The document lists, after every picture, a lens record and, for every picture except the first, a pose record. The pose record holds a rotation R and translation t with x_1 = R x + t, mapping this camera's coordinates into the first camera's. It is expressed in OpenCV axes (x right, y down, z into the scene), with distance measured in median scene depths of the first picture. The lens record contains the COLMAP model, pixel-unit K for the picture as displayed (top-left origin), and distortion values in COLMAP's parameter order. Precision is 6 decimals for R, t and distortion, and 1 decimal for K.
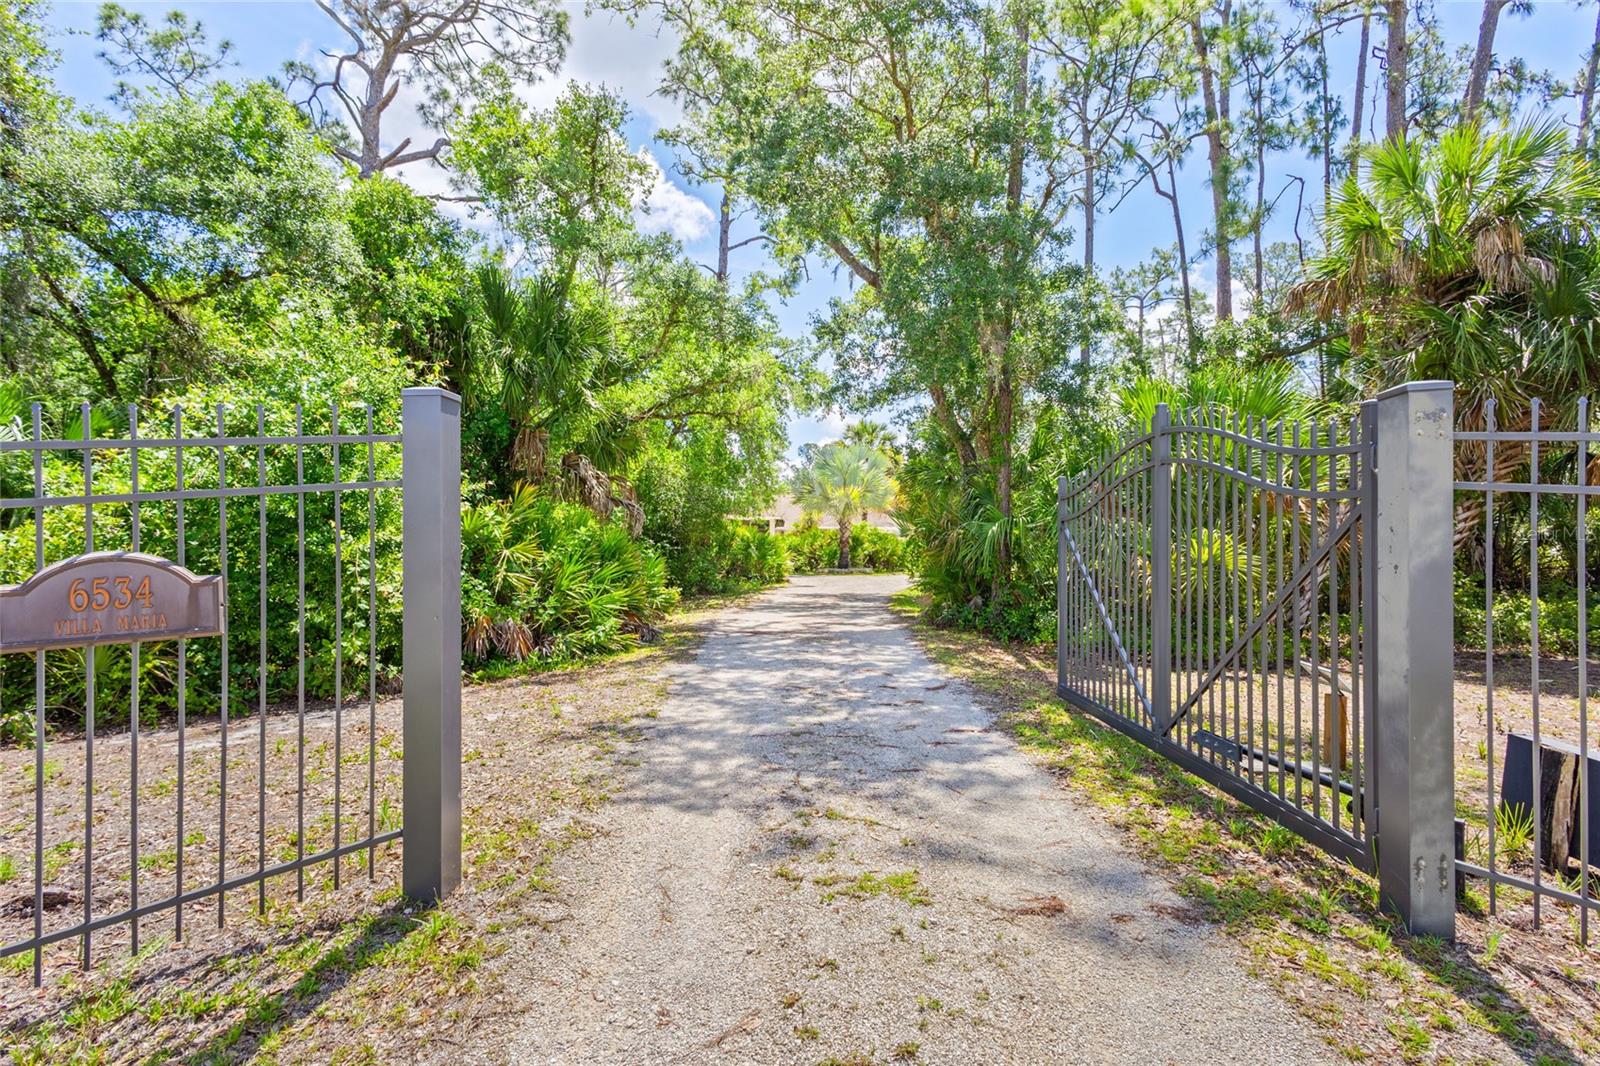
lens RADIAL K [[767.4, 0, 796.2], [0, 767.4, 532.8], [0, 0, 1]] dist [0.010437, -0.000349]
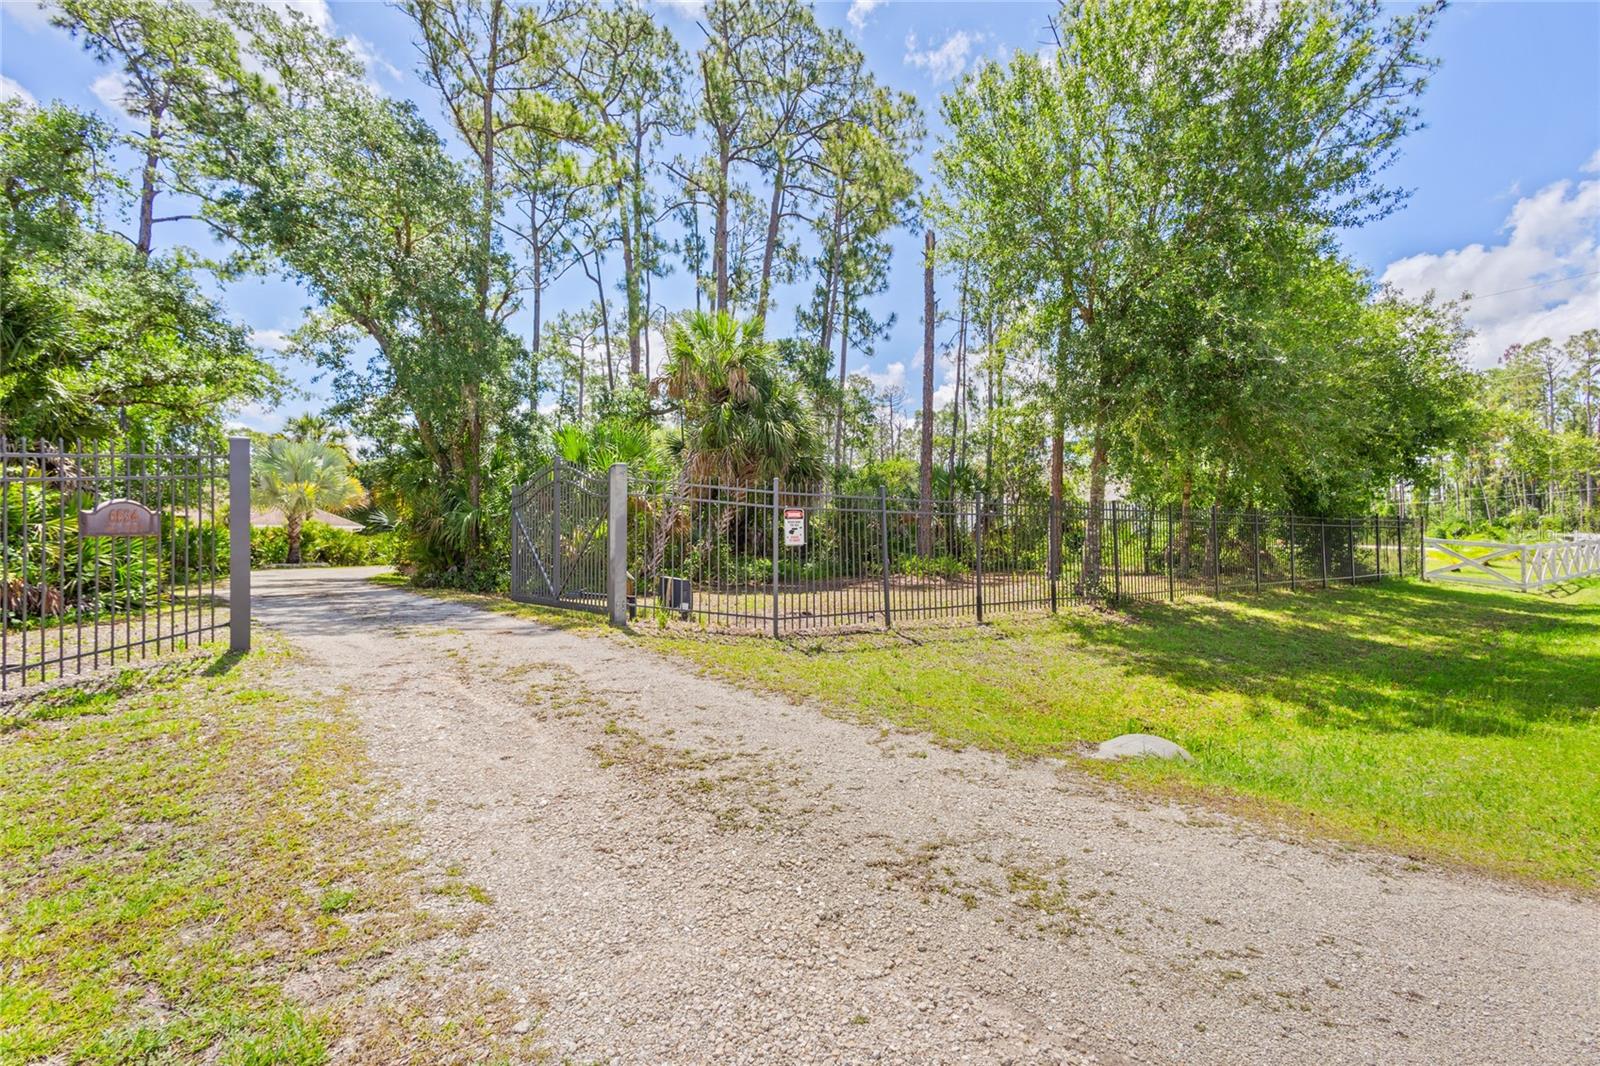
lens RADIAL K [[738.0, 0, 802.0], [0, 738.0, 529.7], [0, 0, 1]] dist [0.004715, 0.000397]
pose [[0.763895, 0.006335, 0.645309, -0.103966], [-0.000771, 0.999960, -0.008903, 0.019555], [-0.645340, 0.006303, 0.763869, -0.308886]]
